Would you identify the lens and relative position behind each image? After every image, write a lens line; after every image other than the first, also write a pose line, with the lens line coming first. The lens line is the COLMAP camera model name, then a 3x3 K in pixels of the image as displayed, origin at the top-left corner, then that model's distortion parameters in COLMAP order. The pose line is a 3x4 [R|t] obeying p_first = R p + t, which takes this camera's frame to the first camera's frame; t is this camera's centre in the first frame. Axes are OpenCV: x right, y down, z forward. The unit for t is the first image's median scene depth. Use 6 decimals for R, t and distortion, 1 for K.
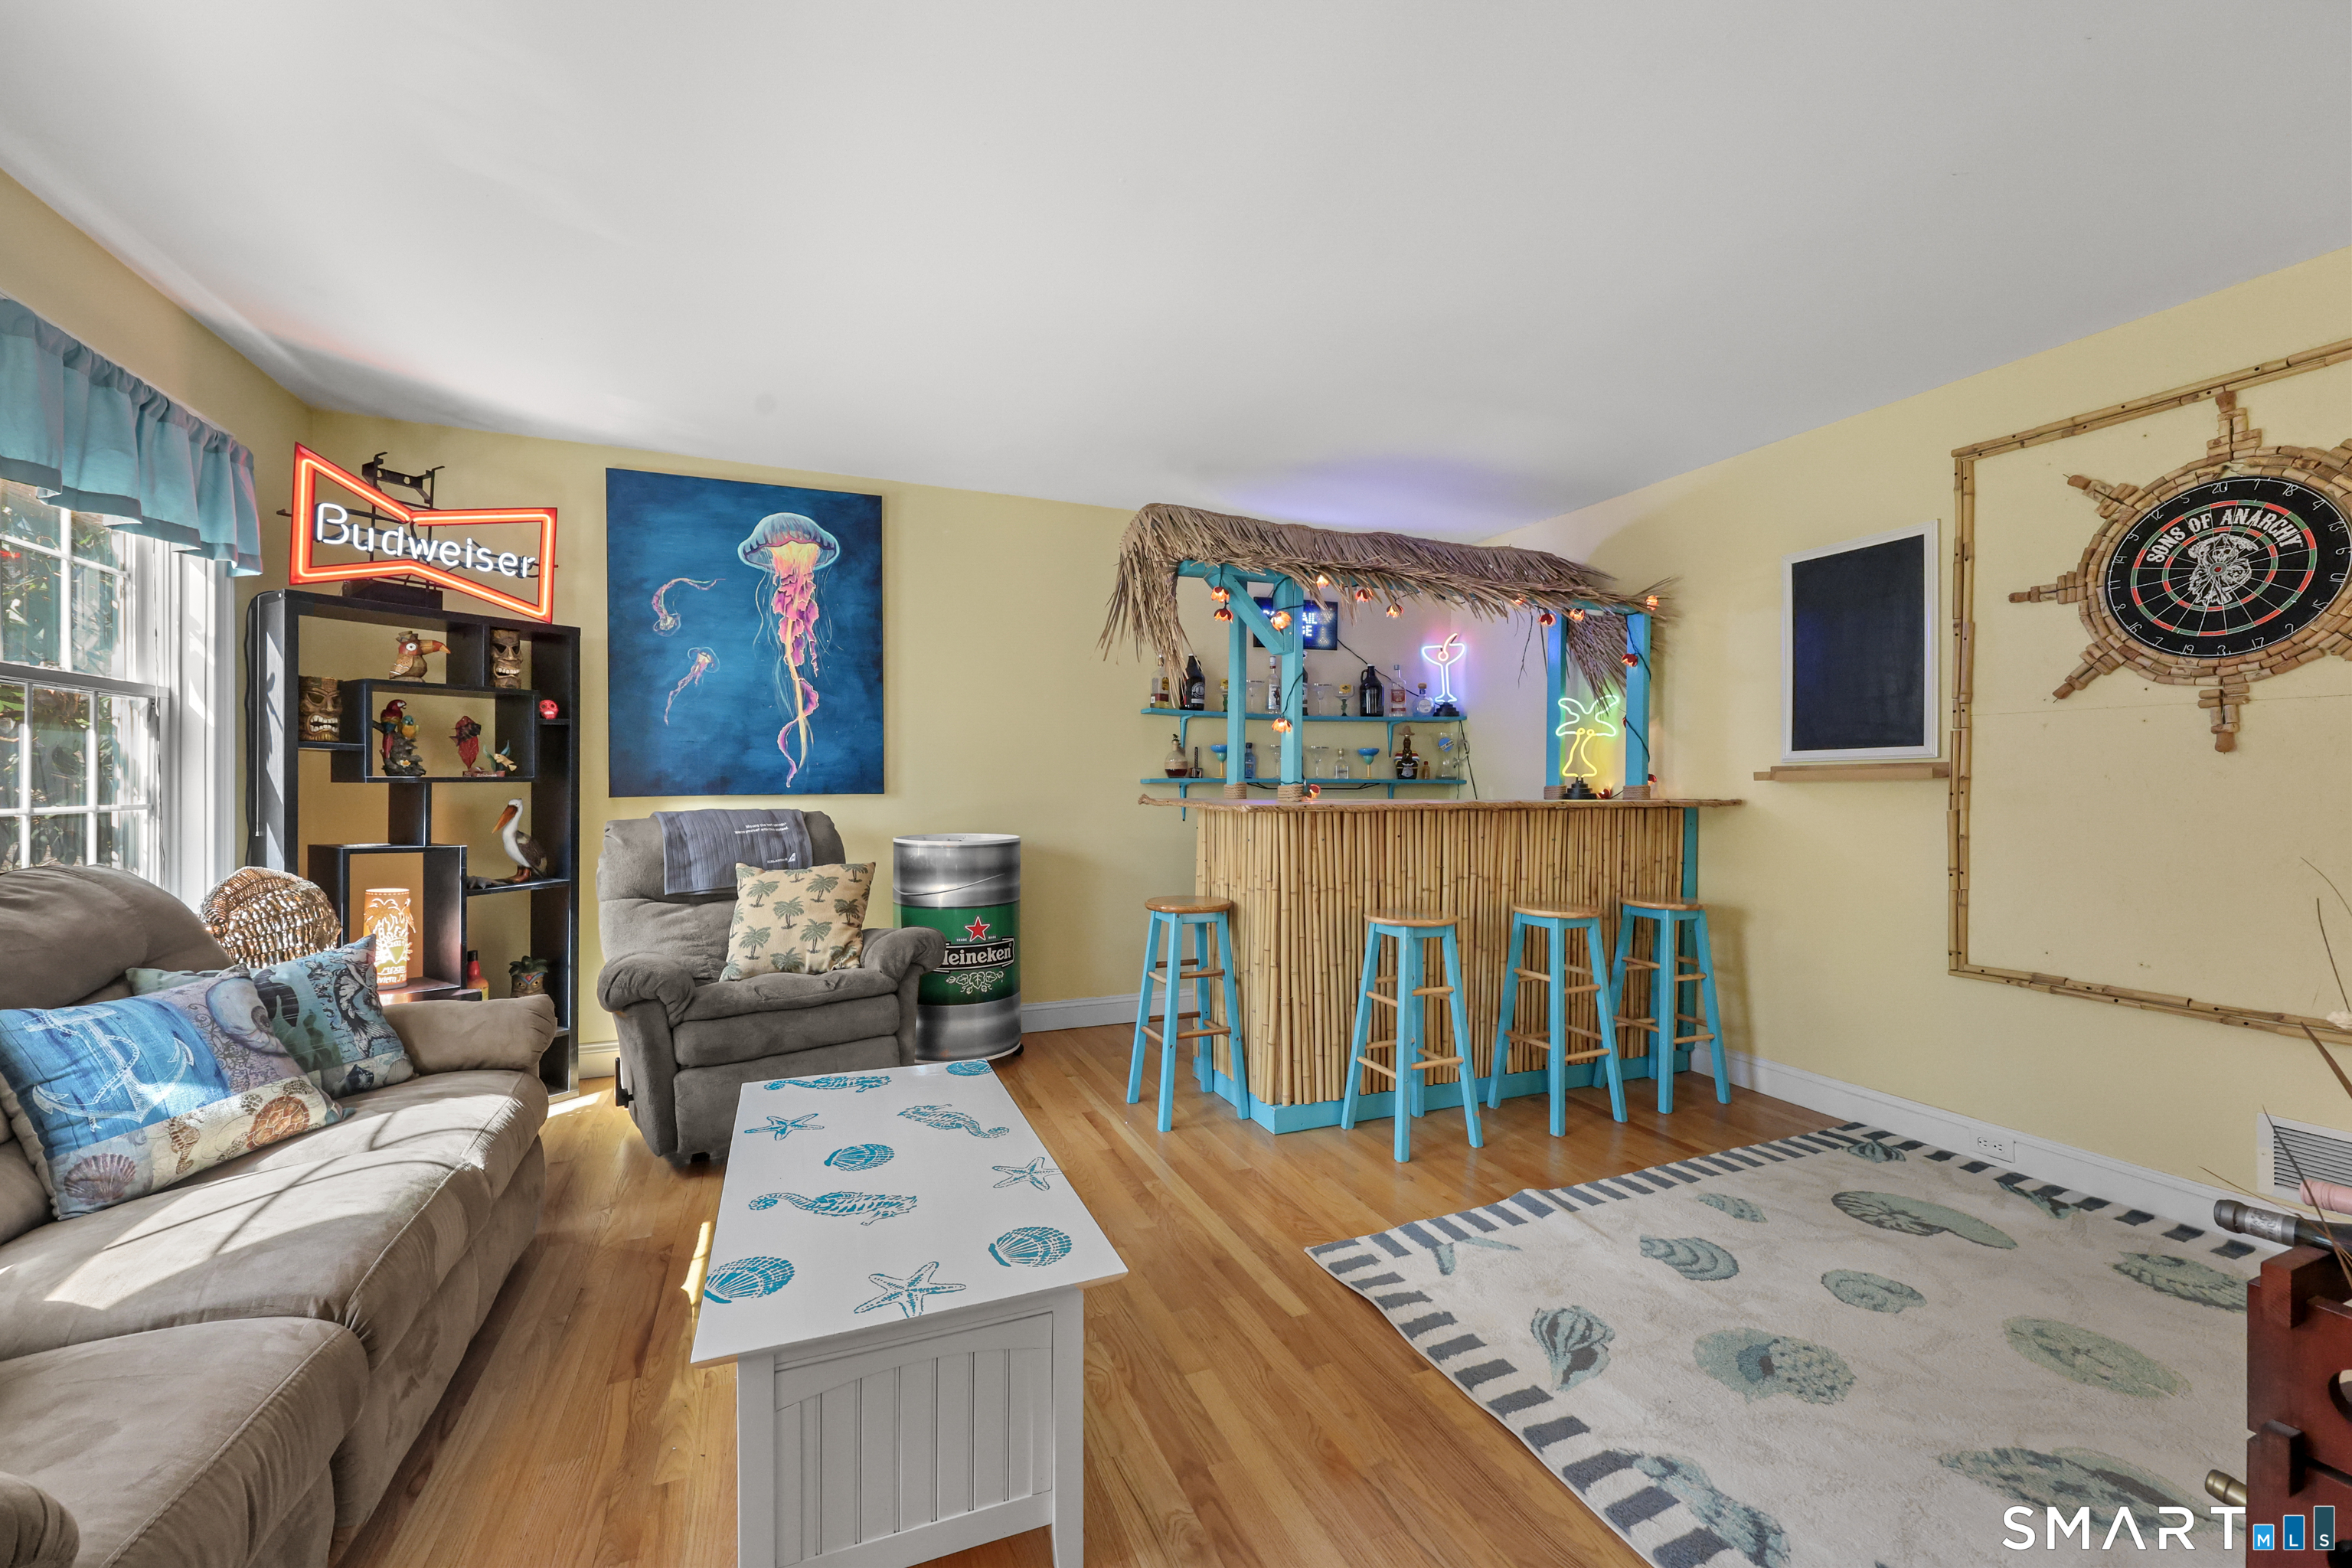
lens RADIAL K [[939.7, 0, 1185.2], [0, 939.7, 785.7], [0, 0, 1]] dist [0.001853, 0.000279]
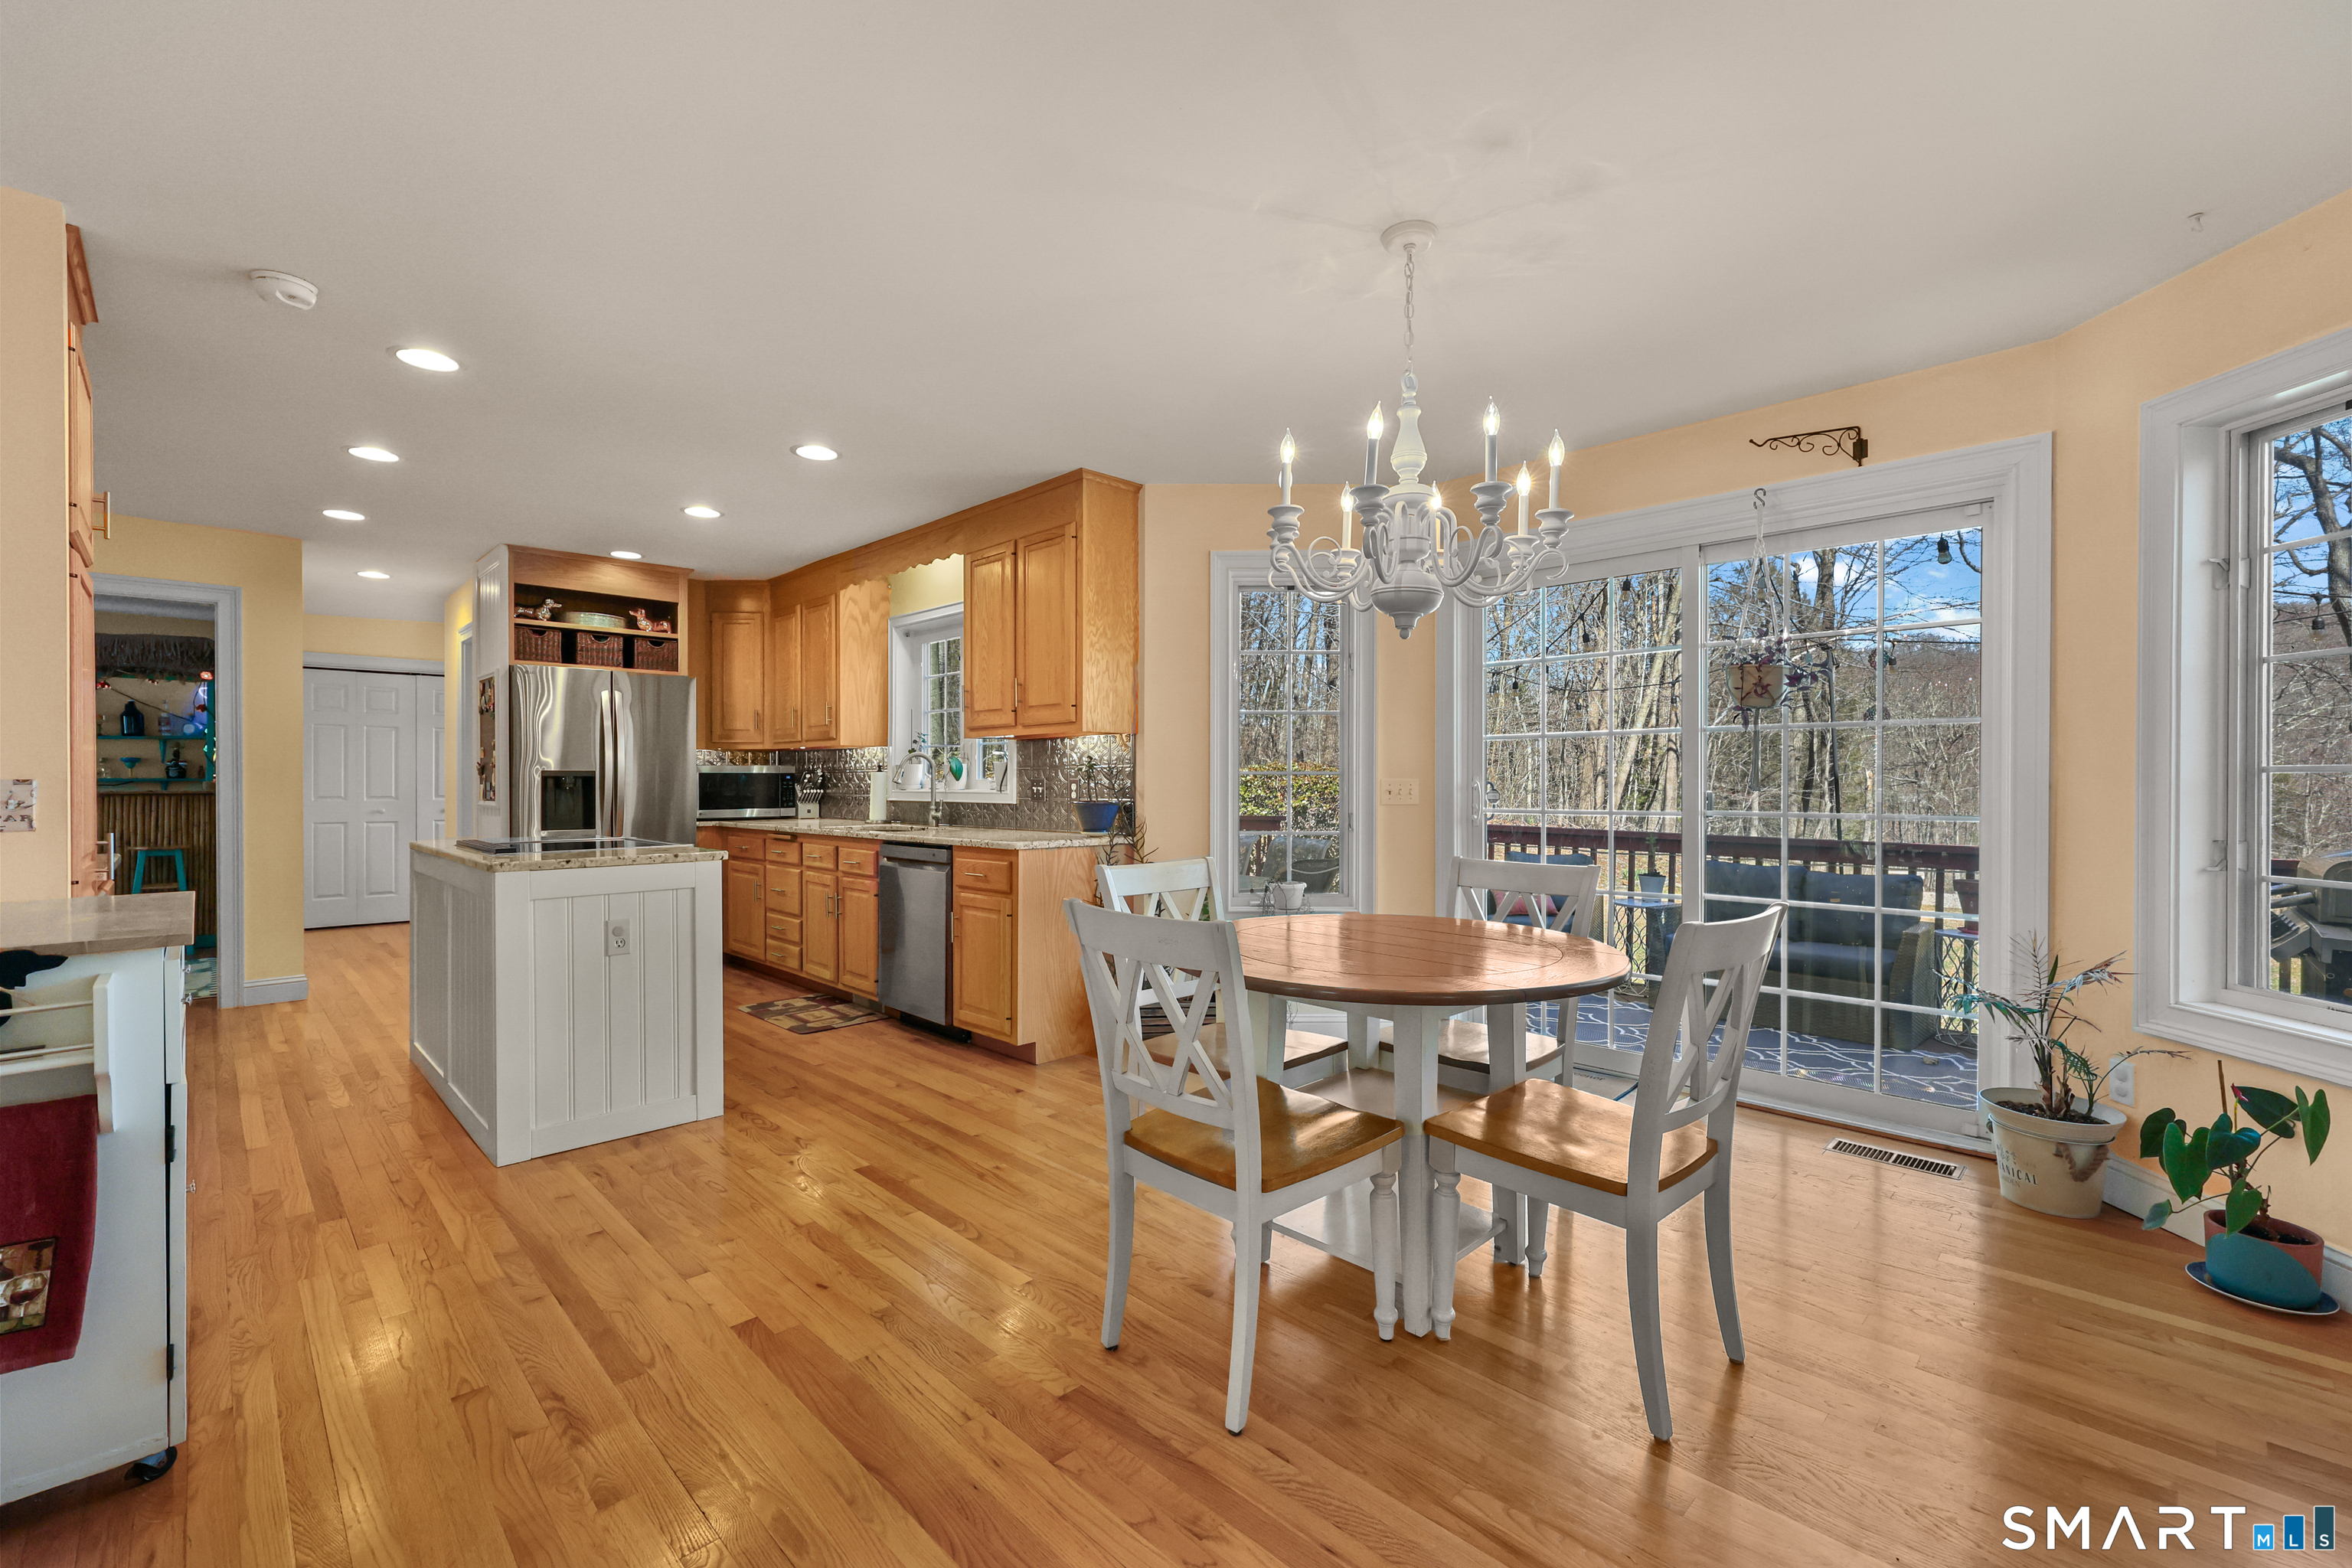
lens RADIAL K [[985.4, 0, 1186.3], [0, 985.4, 788.1], [0, 0, 1]] dist [-0.001400, 0.000464]
pose [[0.924368, -0.008703, 0.381404, 1.673487], [0.007062, 0.999959, 0.005700, 0.016080], [-0.381438, -0.002575, 0.924391, -1.547507]]
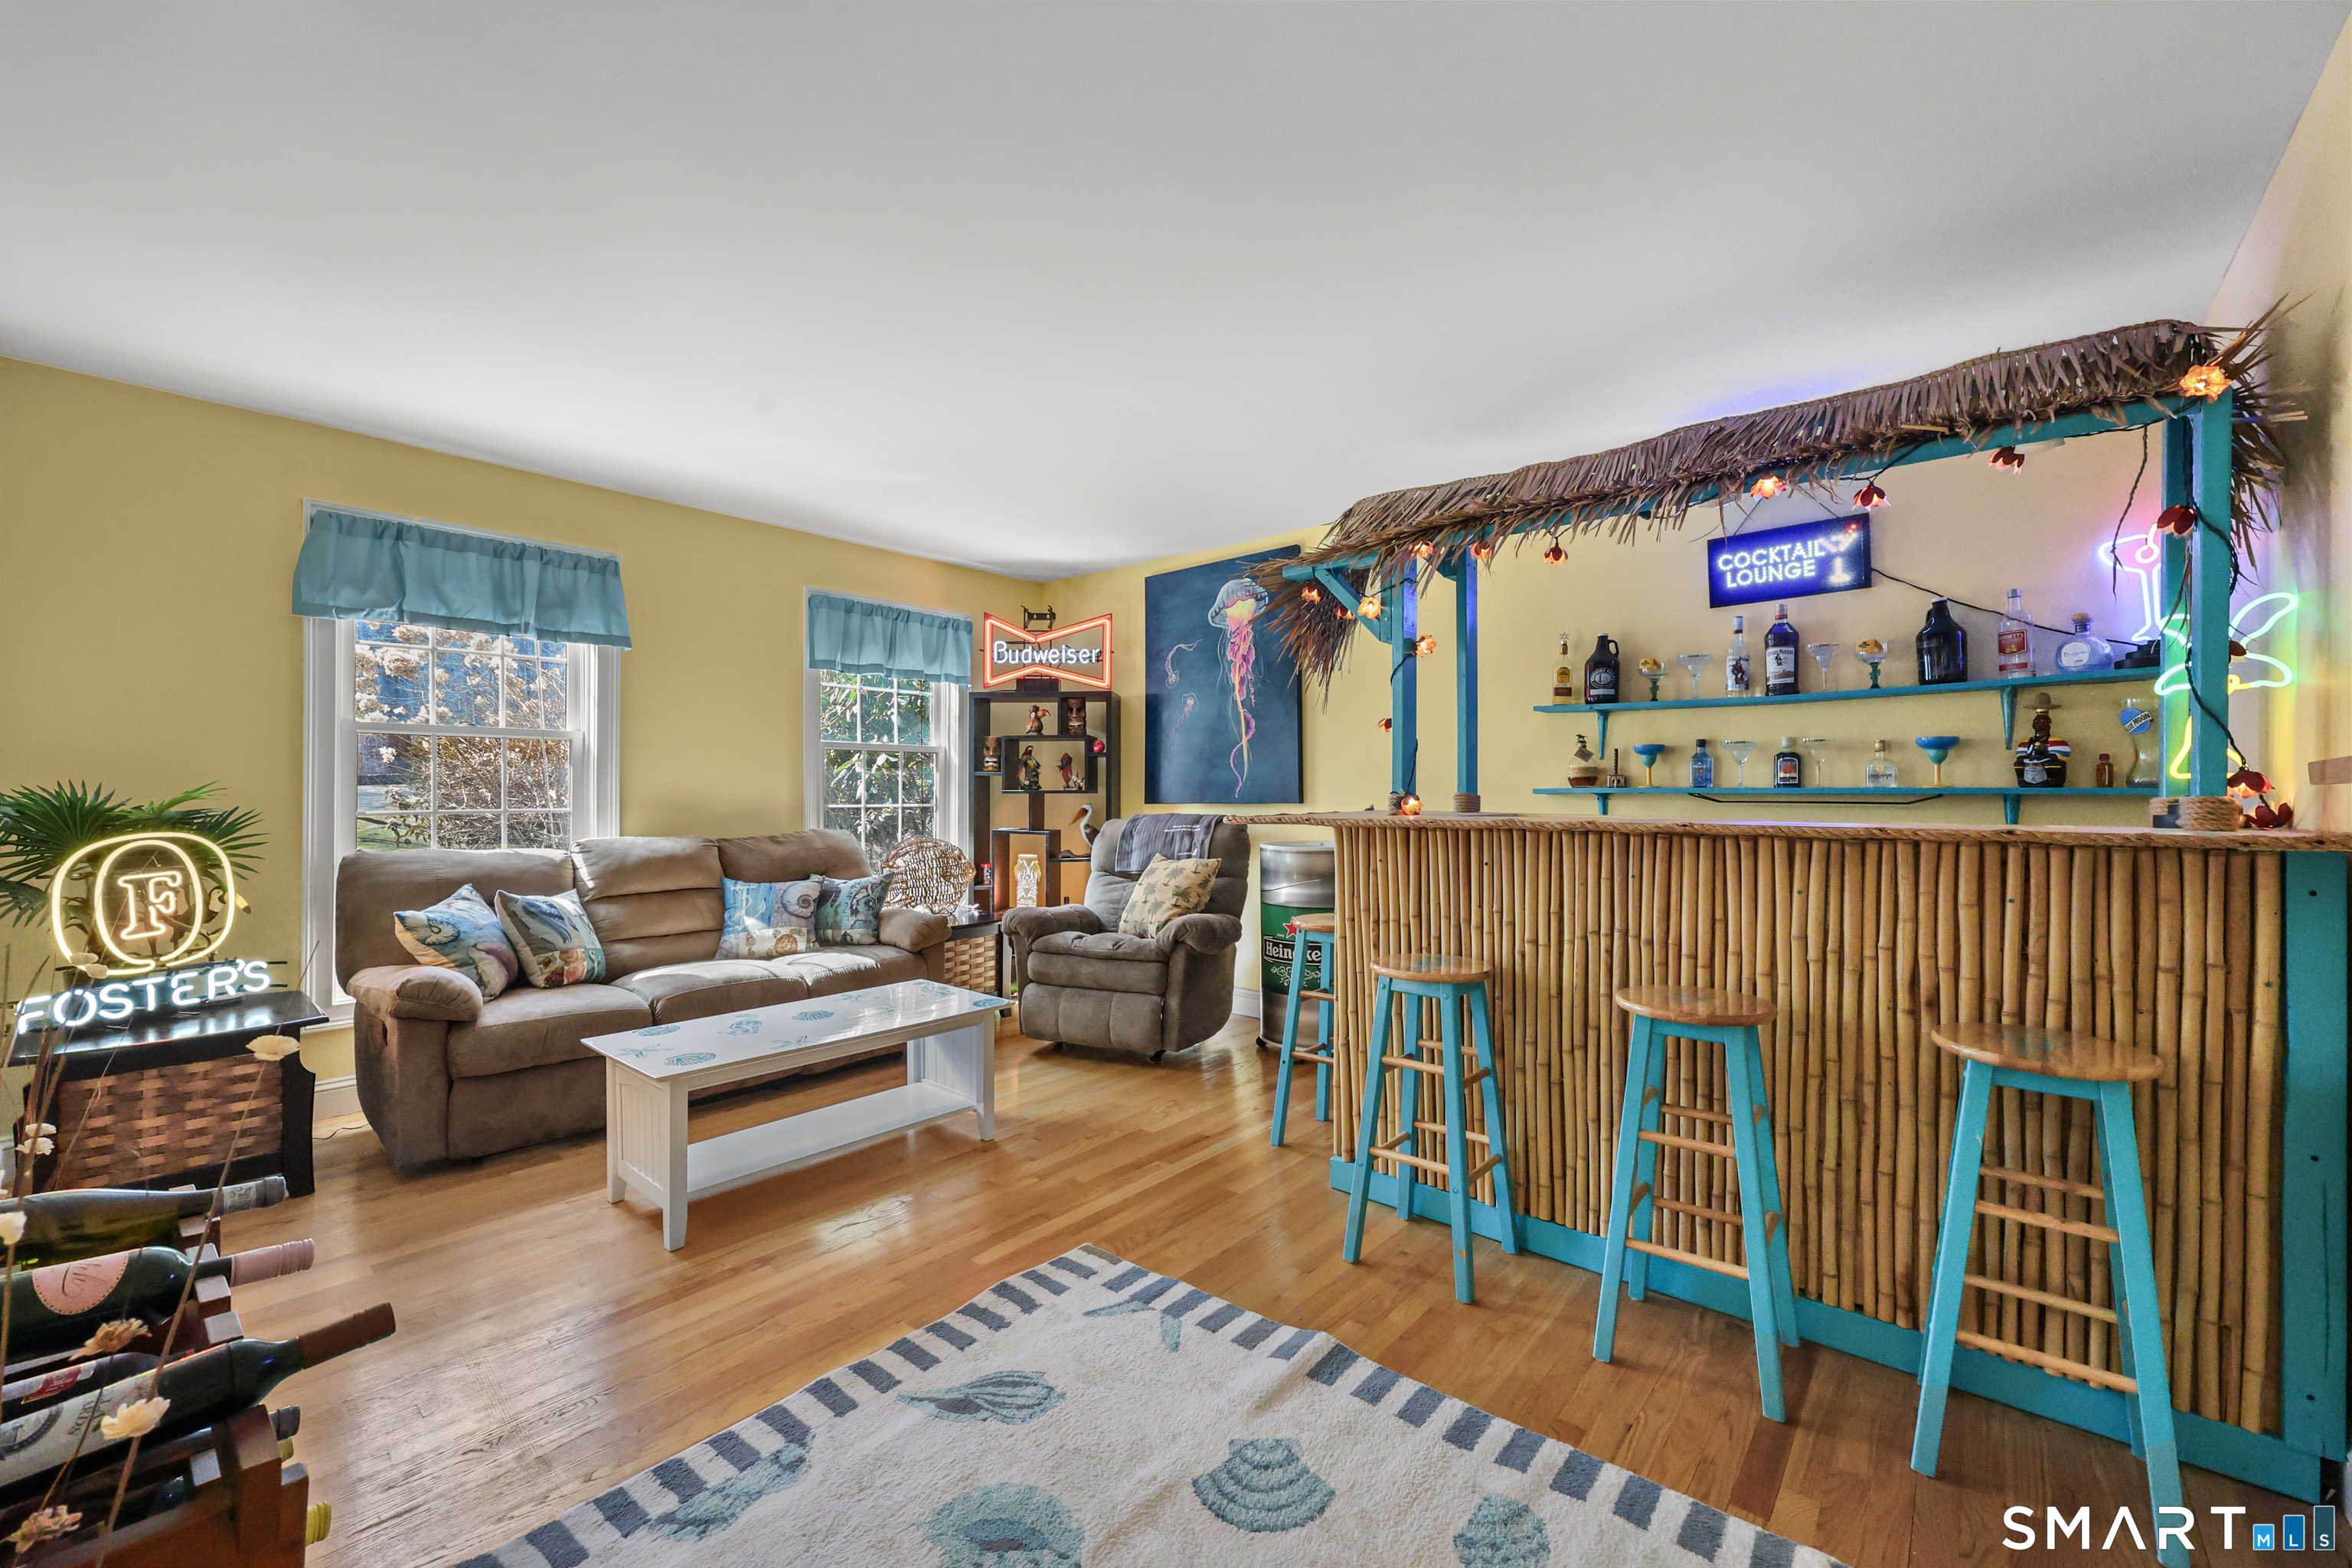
lens RADIAL K [[939.7, 0, 1185.2], [0, 939.7, 785.7], [0, 0, 1]] dist [0.001853, 0.000279]
pose [[0.454433, -0.008327, -0.890742, 0.763825], [-0.002966, 0.999937, -0.010861, -0.000282], [0.890776, 0.007578, 0.454379, 0.430406]]
